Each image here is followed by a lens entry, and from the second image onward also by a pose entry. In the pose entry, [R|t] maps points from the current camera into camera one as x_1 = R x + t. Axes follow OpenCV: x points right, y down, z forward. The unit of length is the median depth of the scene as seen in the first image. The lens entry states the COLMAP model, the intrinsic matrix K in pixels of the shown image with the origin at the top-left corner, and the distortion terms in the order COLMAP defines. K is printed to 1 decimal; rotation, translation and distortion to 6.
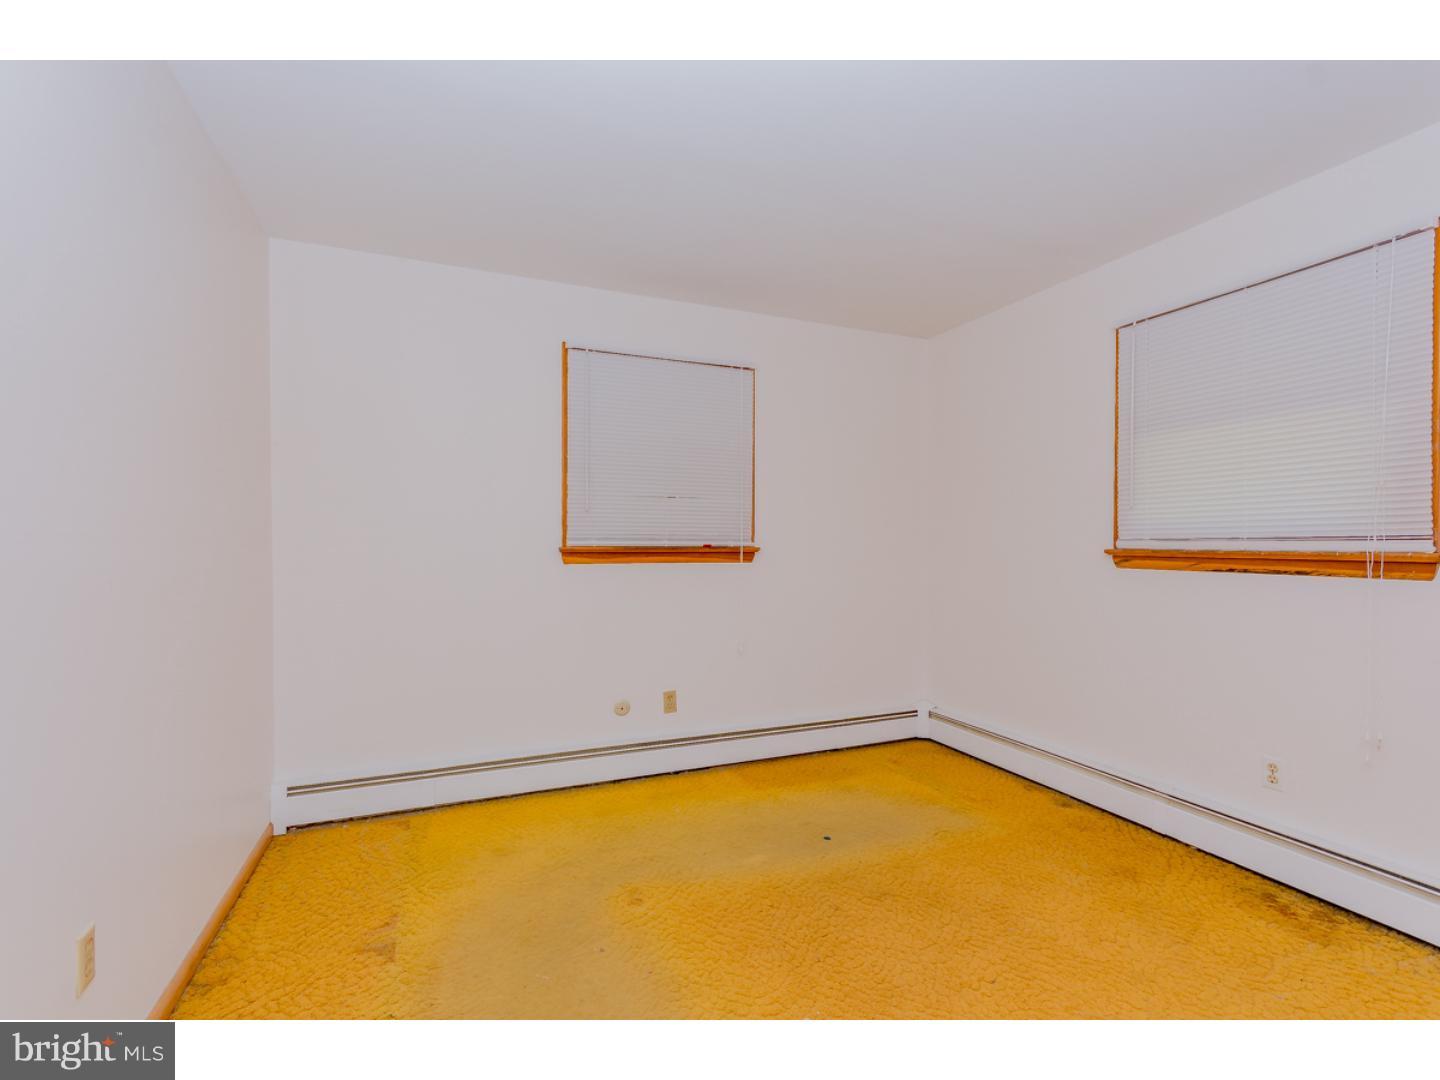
lens RADIAL K [[631.1, 0, 718.7], [0, 631.1, 547.4], [0, 0, 1]] dist [0.001903, 0.000375]
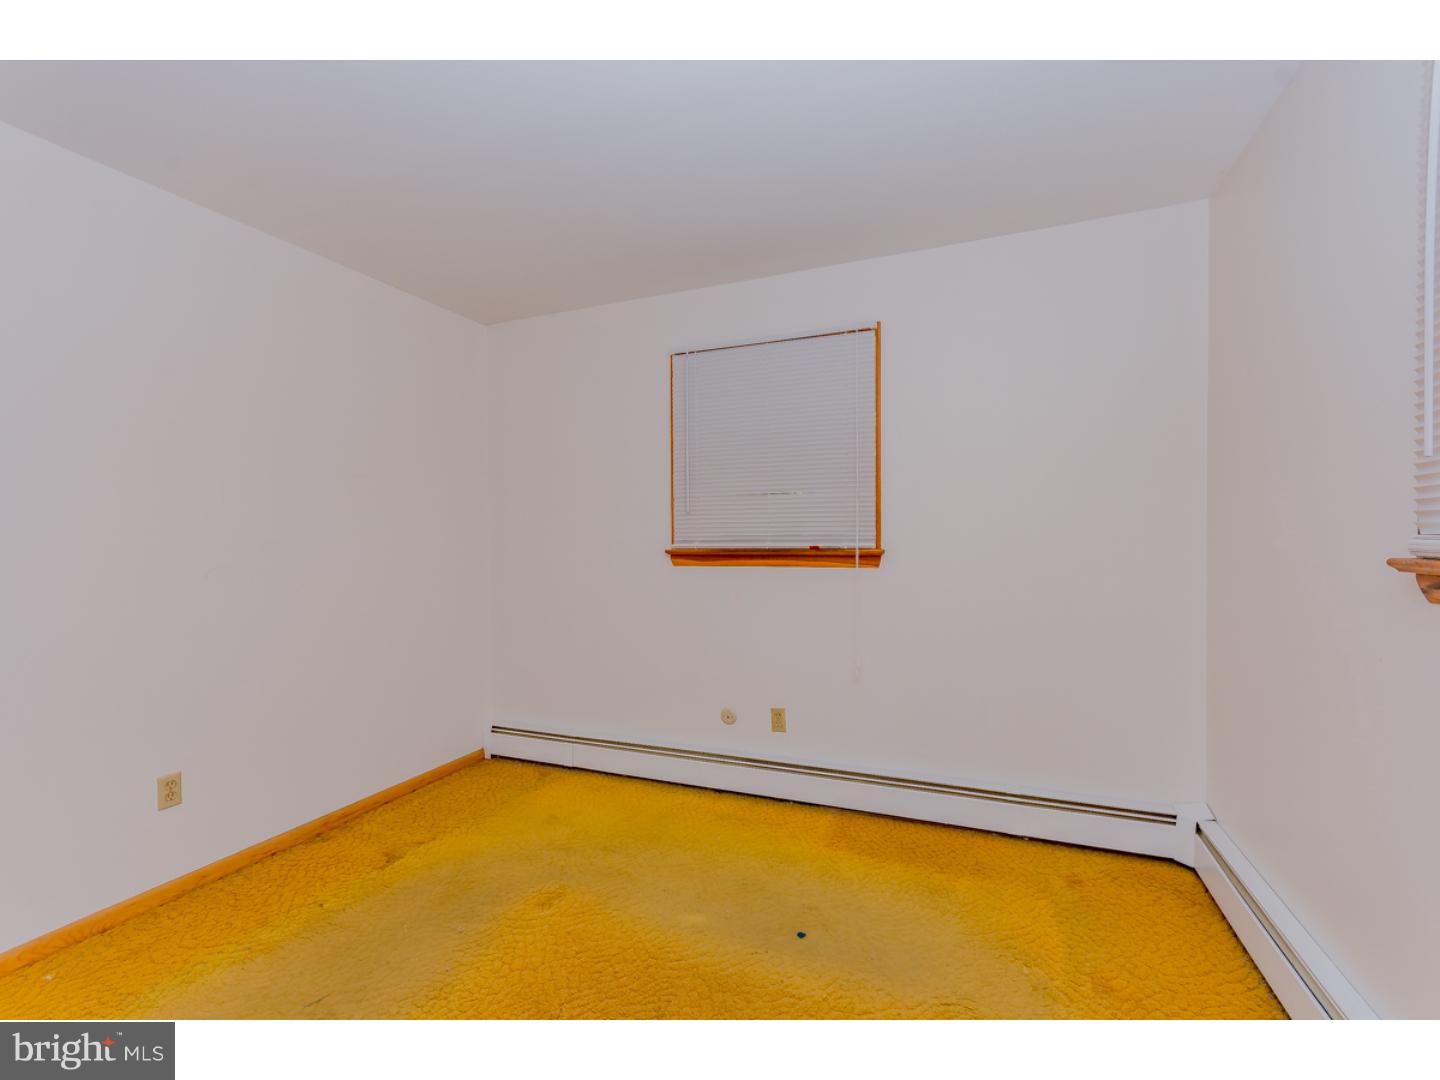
lens RADIAL K [[616.4, 0, 748.5], [0, 616.4, 546.8], [0, 0, 1]] dist [0.001935, 0.000201]
pose [[0.722986, -0.000391, -0.690862, 0.511376], [0.004207, 0.999984, 0.003837, -0.007274], [0.690849, -0.005681, 0.722976, 0.338835]]
